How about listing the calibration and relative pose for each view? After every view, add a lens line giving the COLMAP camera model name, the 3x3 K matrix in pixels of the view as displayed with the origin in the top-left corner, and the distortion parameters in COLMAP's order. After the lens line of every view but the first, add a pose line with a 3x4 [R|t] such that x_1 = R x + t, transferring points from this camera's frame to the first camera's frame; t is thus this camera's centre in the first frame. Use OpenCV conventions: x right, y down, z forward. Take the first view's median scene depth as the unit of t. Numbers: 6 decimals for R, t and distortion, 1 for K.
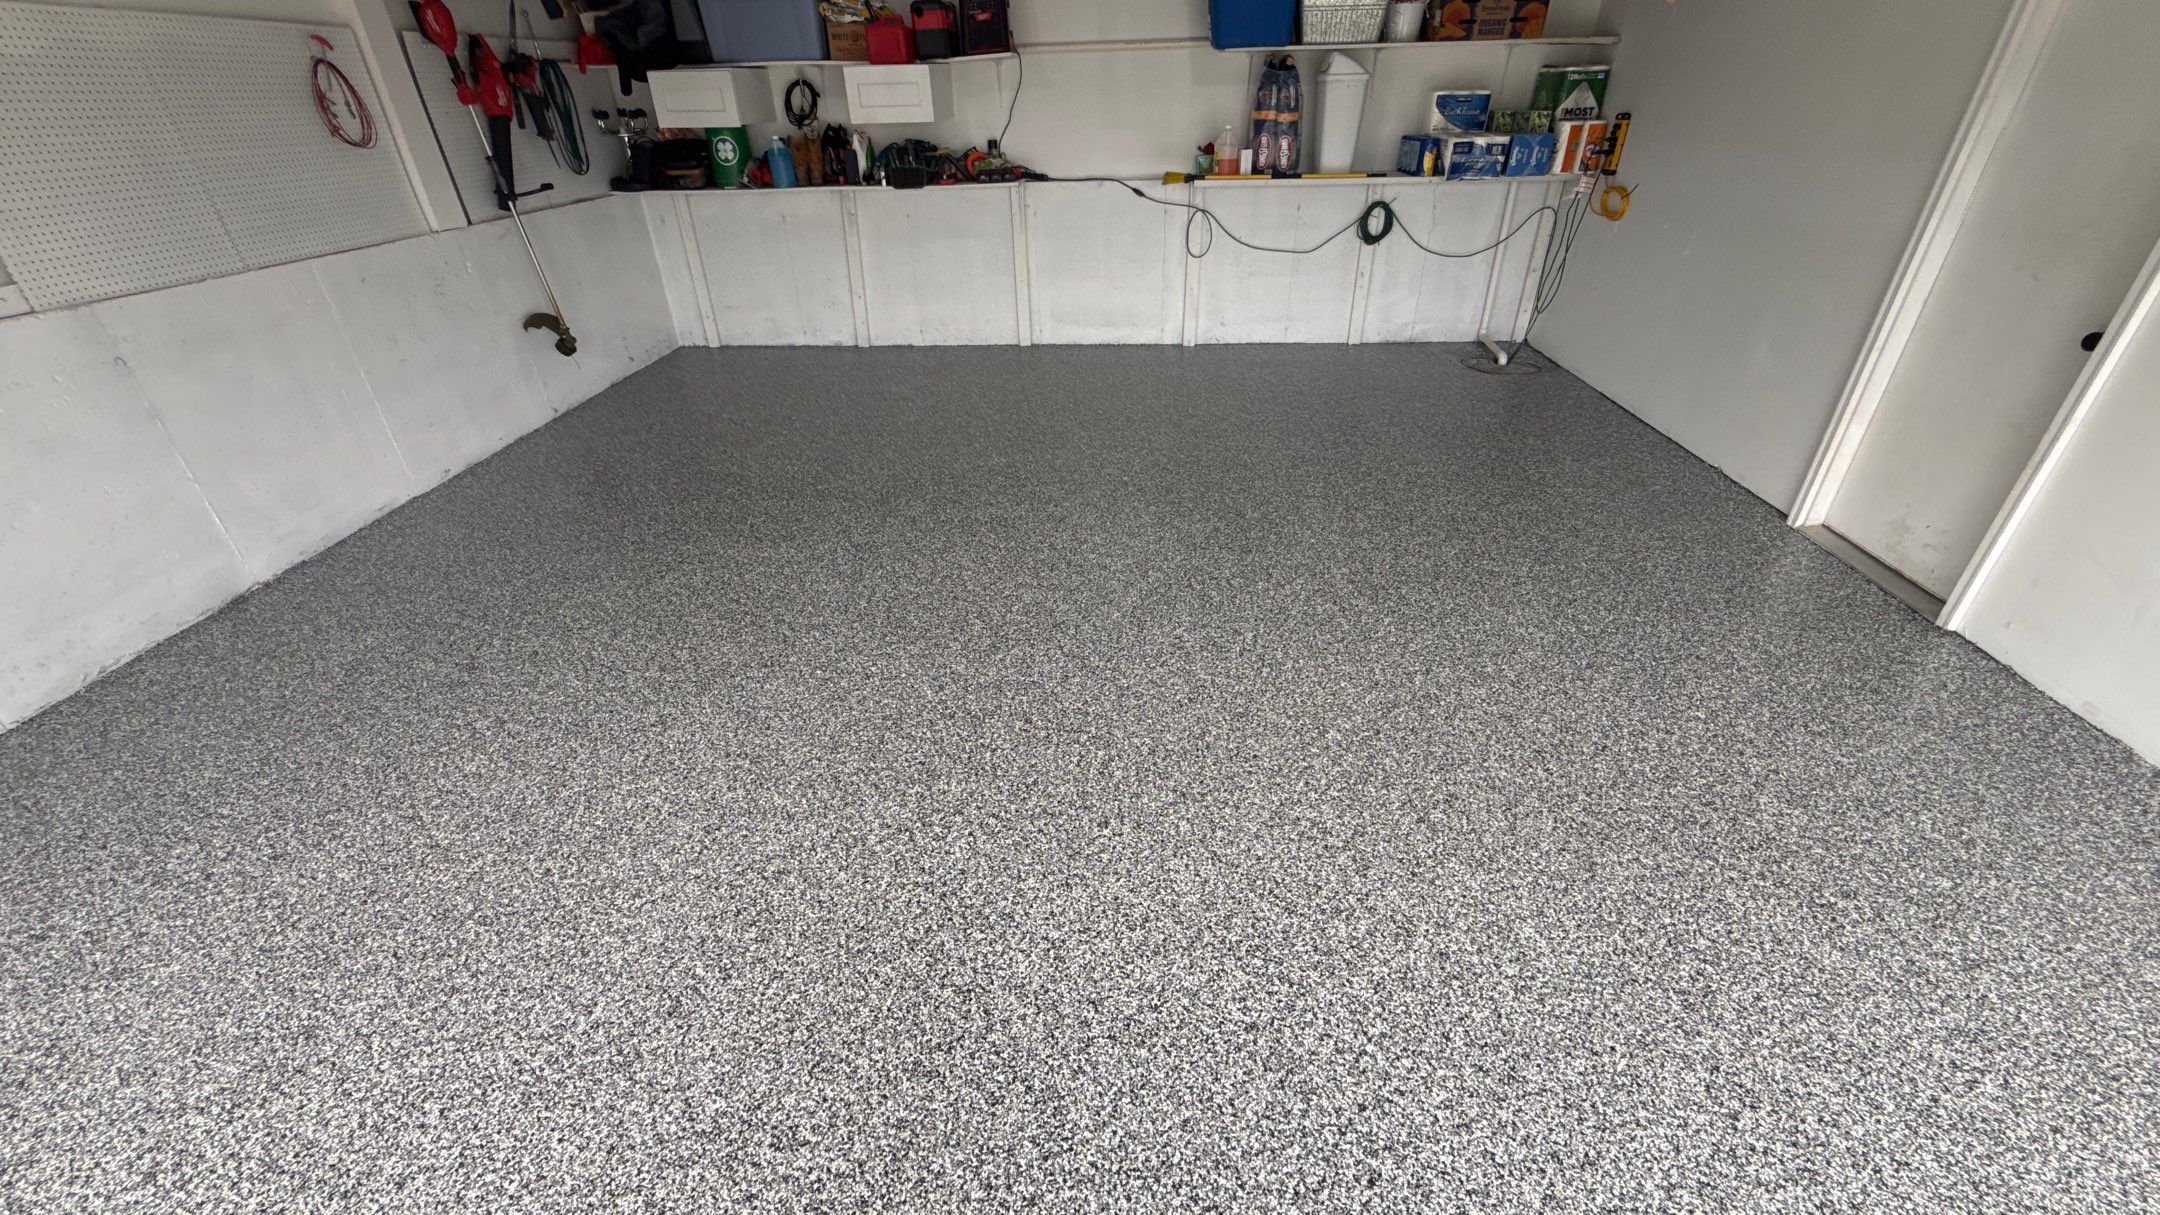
lens RADIAL K [[861.1, 0, 1080.3], [0, 861.1, 609.6], [0, 0, 1]] dist [0.001046, 0.000016]
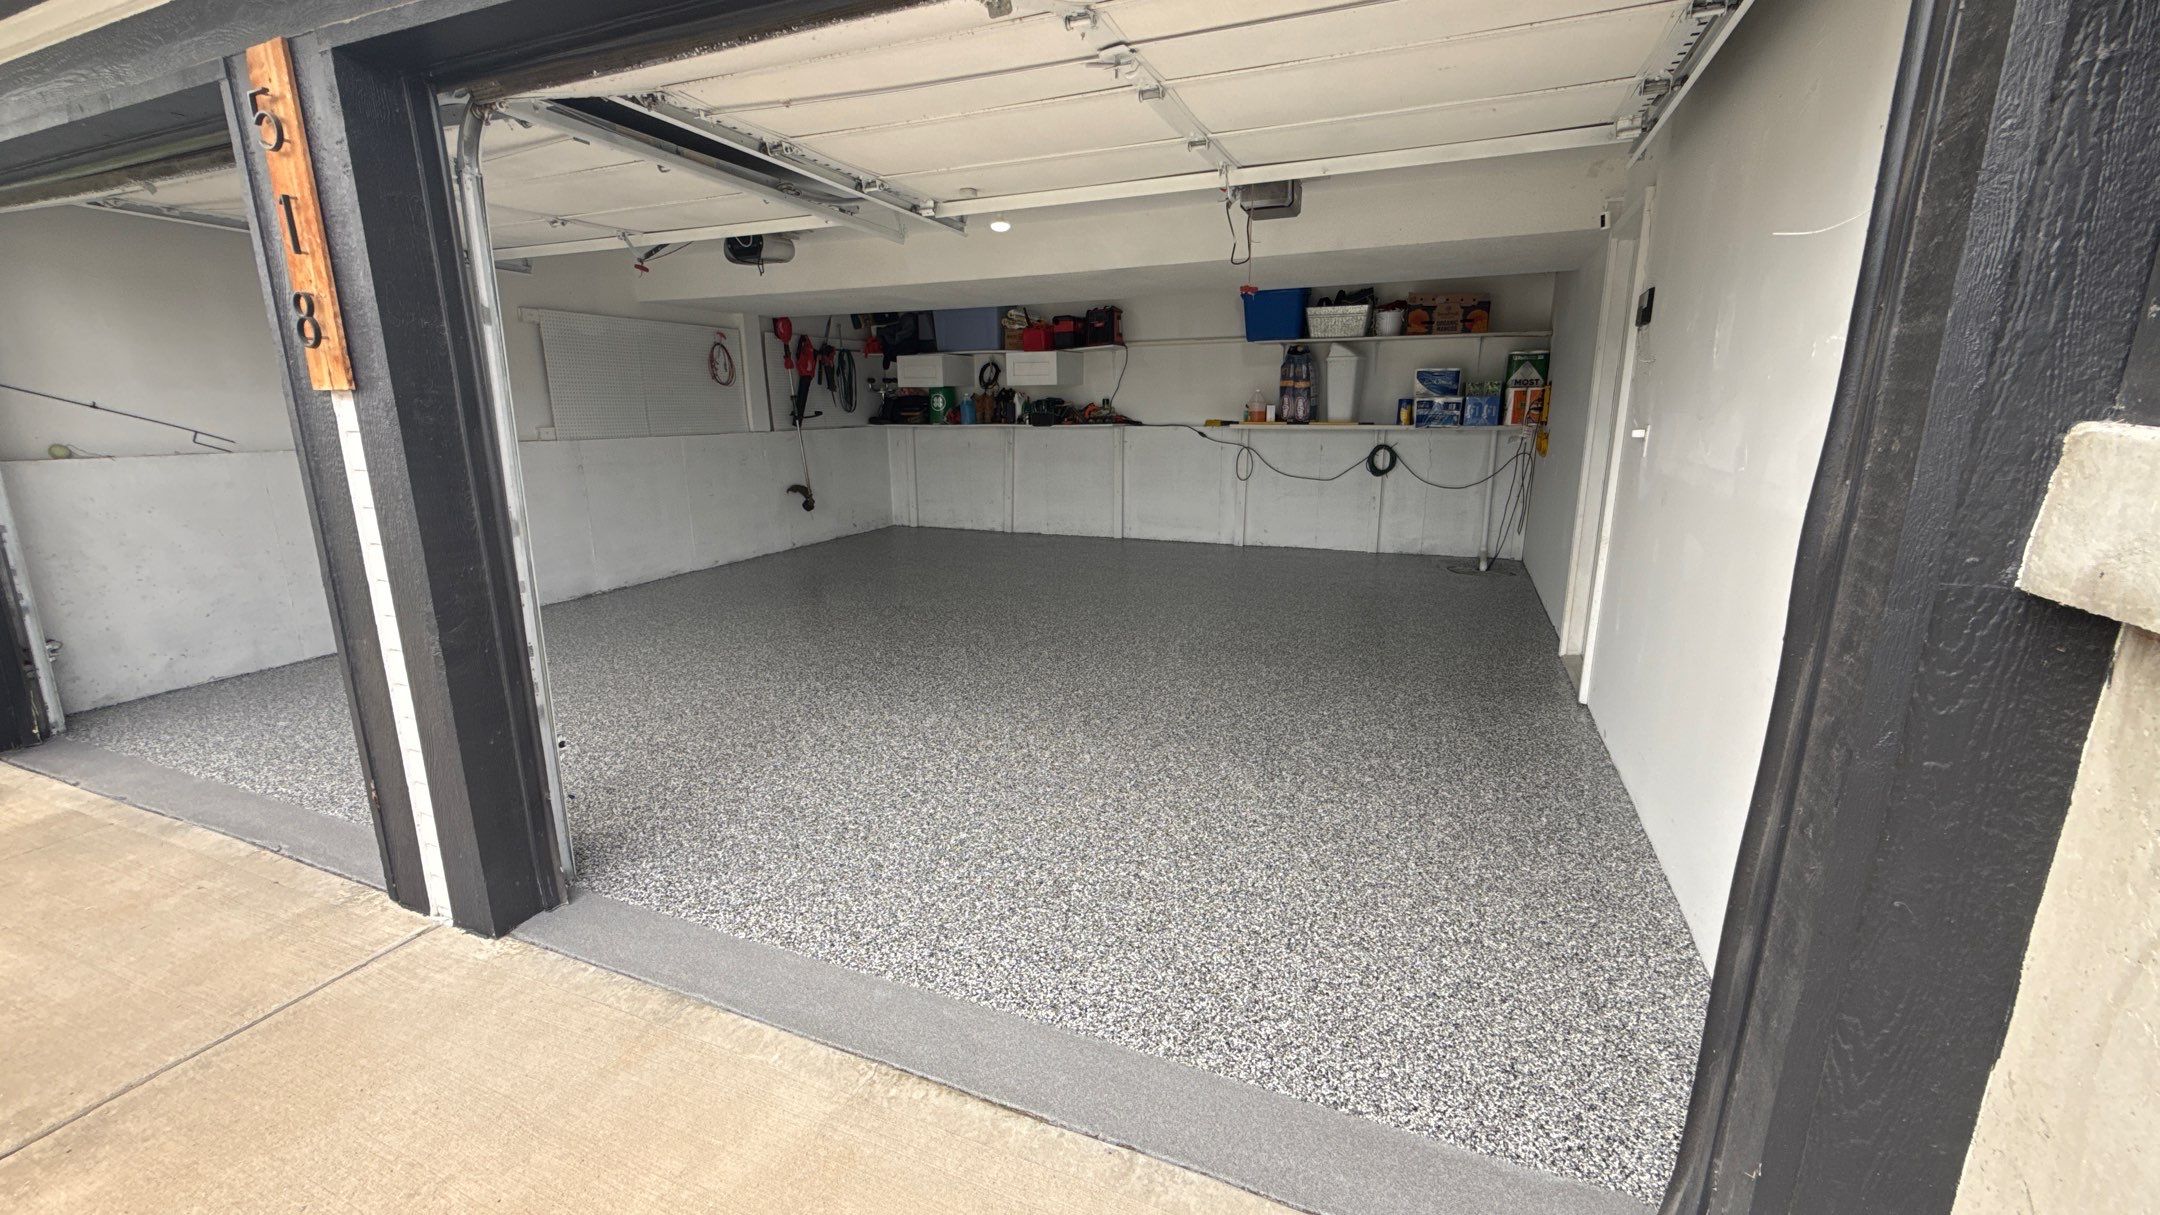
lens RADIAL K [[861.1, 0, 1079.7], [0, 861.1, 608.2], [0, 0, 1]] dist [0.001046, 0.000016]
pose [[0.945598, 0.090328, -0.312546, 0.369782], [-0.180388, 0.945057, -0.272632, 0.205478], [0.270747, 0.314180, 0.909938, -0.236172]]
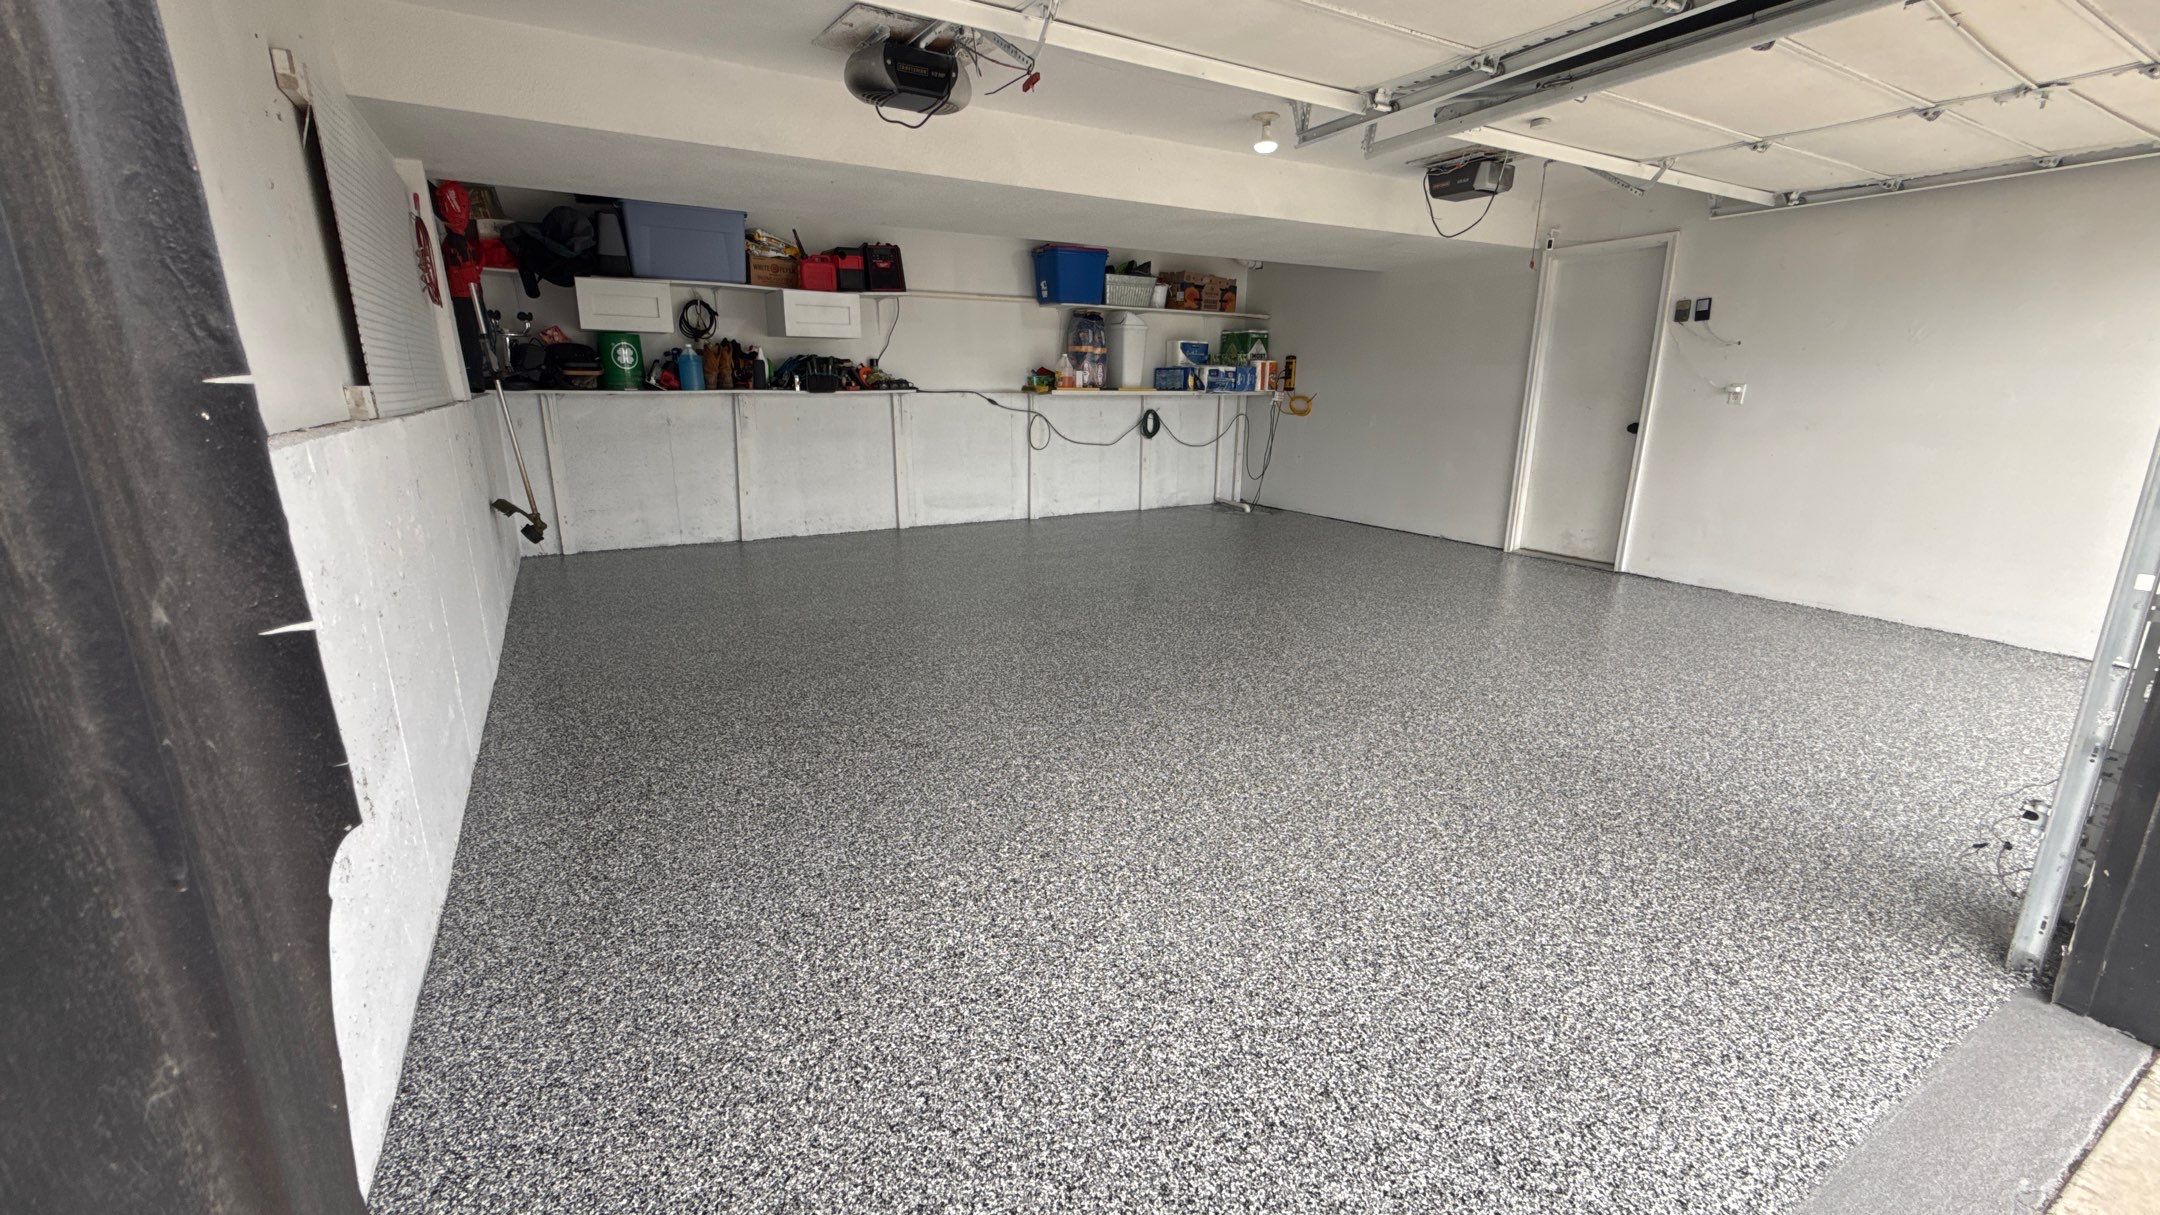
lens RADIAL K [[861.1, 0, 1084.7], [0, 861.1, 606.2], [0, 0, 1]] dist [0.001046, 0.000016]
pose [[0.828333, -0.112768, 0.548770, -0.591267], [0.265551, 0.941535, -0.207353, 0.096794], [-0.493303, 0.317483, 0.809850, 0.020675]]
